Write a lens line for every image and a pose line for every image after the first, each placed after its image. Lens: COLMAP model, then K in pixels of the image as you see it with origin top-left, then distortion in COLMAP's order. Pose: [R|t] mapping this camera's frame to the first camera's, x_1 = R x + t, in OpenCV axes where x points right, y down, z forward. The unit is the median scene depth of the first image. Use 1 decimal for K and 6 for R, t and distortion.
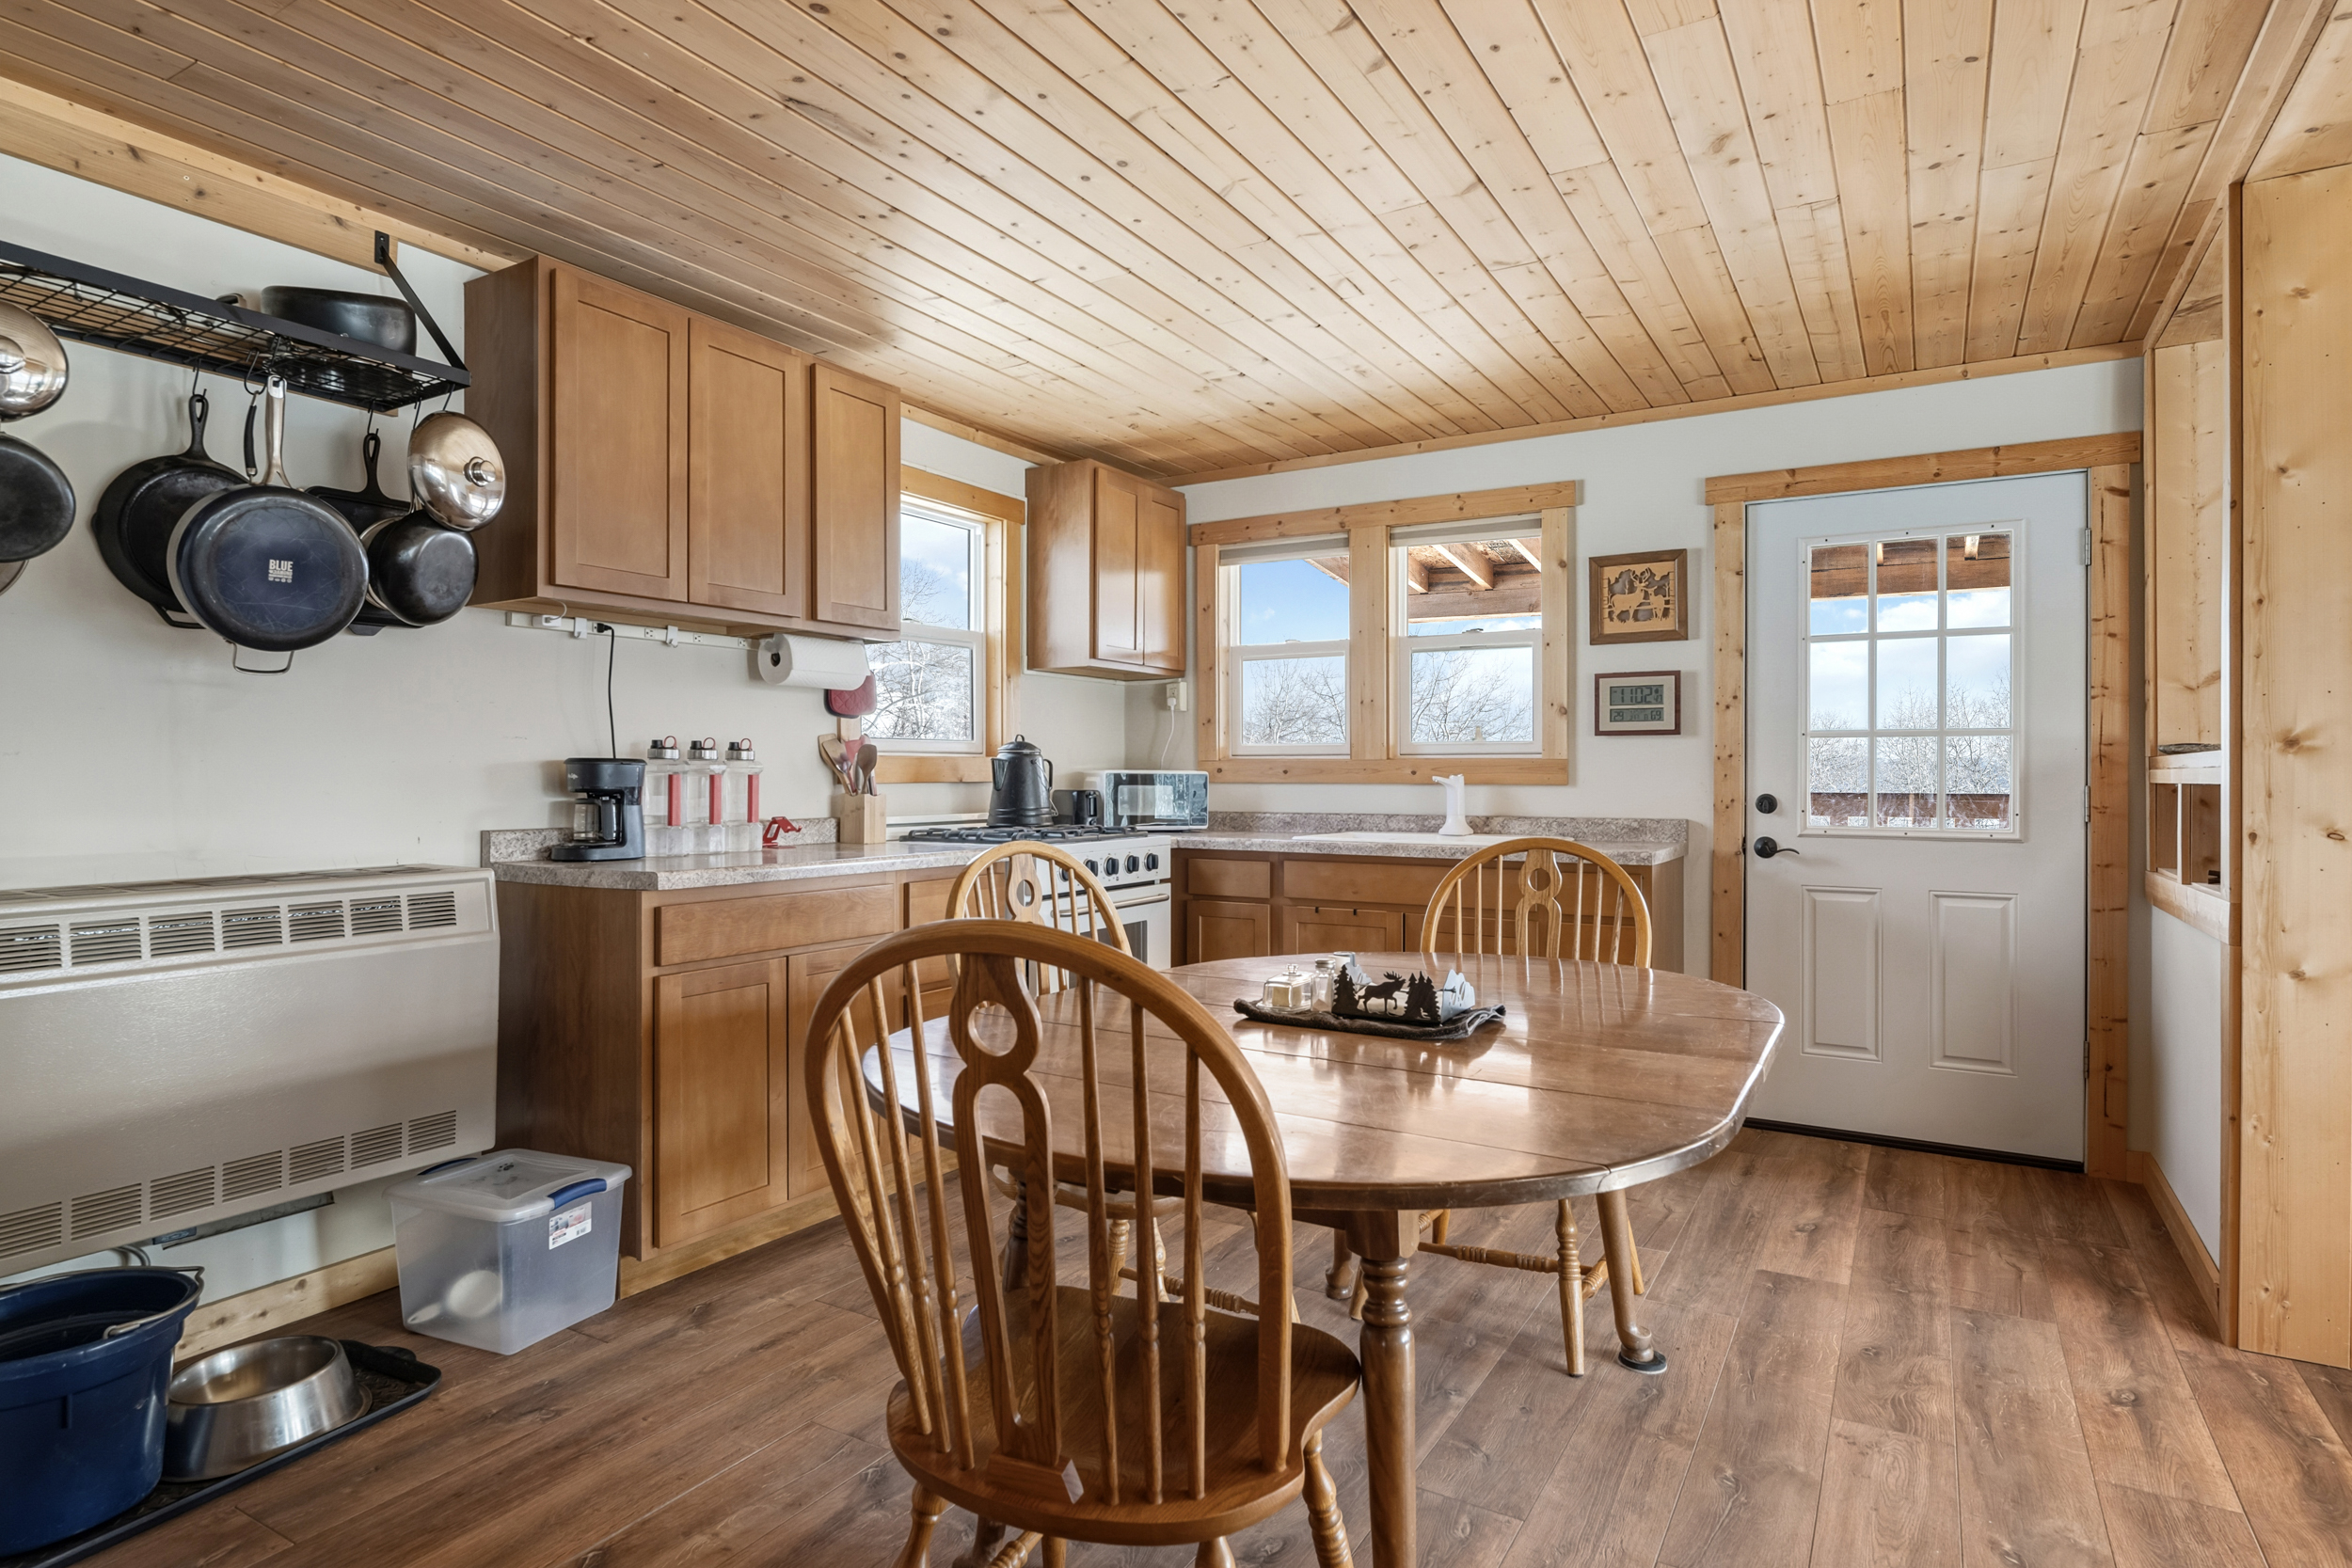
lens RADIAL K [[1255.5, 0, 1167.0], [0, 1255.5, 776.5], [0, 0, 1]] dist [-0.004063, -0.000660]
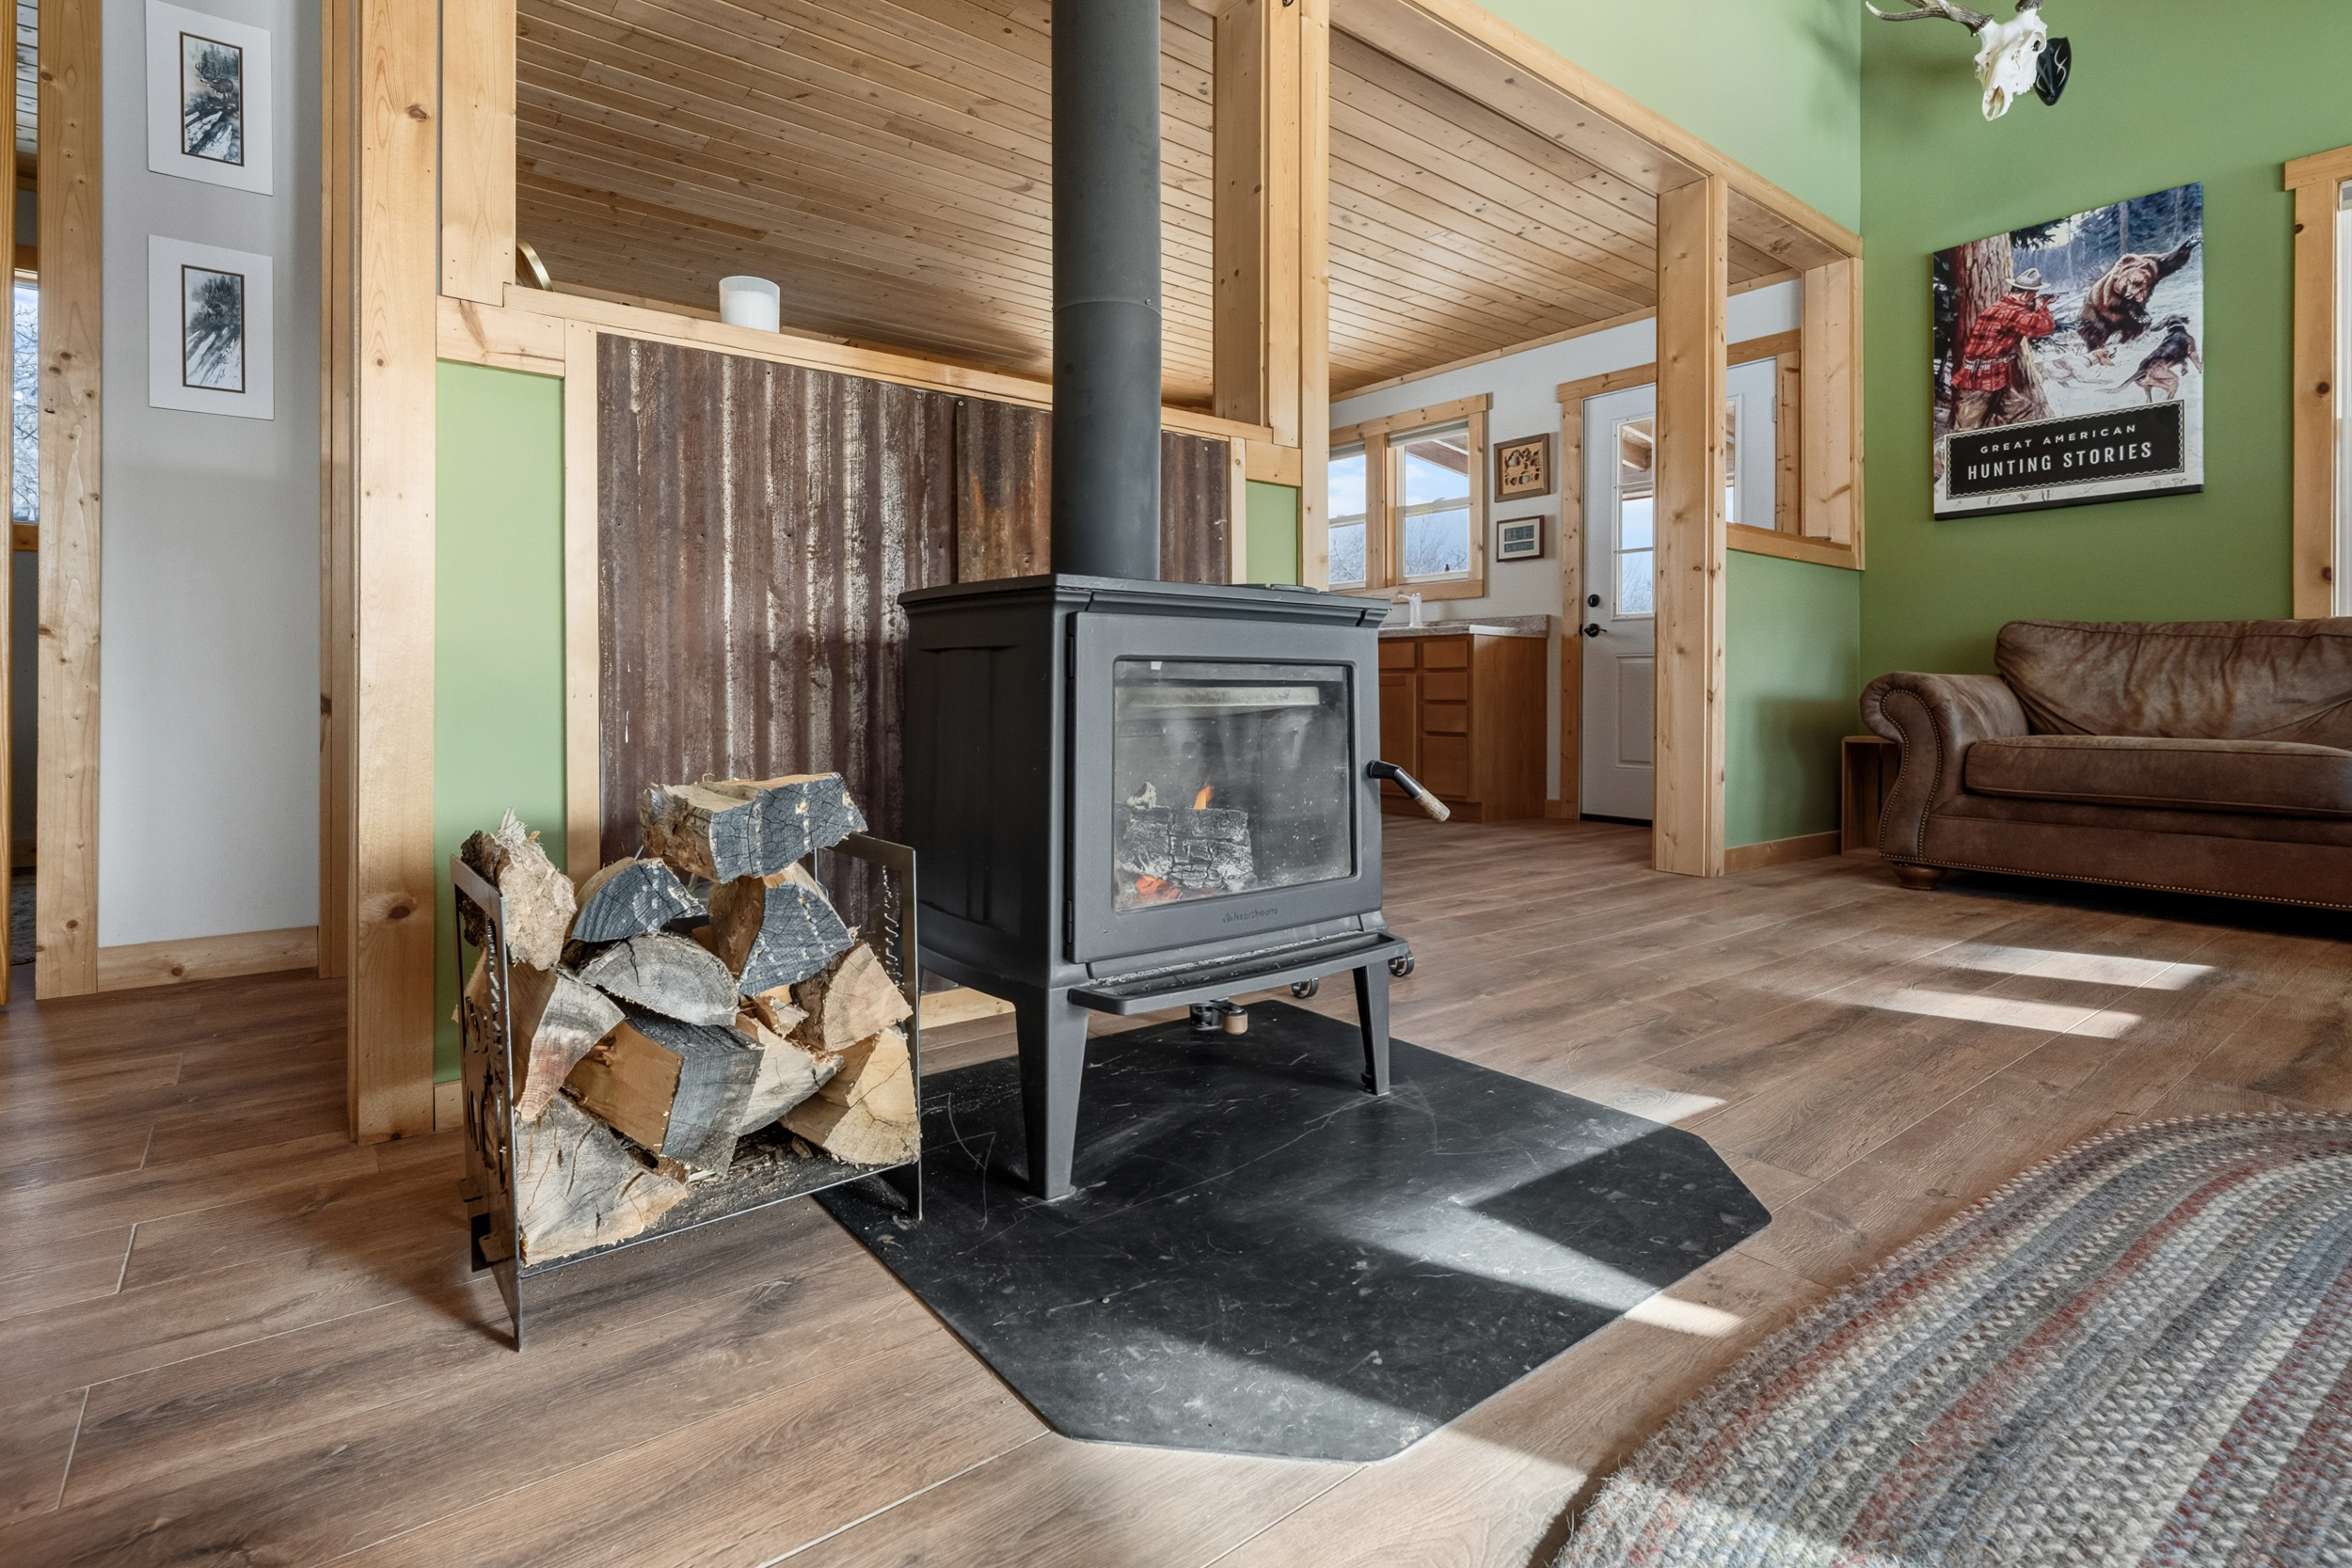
lens RADIAL K [[1131.9, 0, 1164.6], [0, 1131.9, 694.9], [0, 0, 1]] dist [-0.000972, -0.000358]
pose [[0.934275, 0.004216, -0.356528, 0.475741], [-0.003988, 0.999991, 0.001375, 0.131810], [0.356531, 0.000137, 0.934284, -0.427354]]
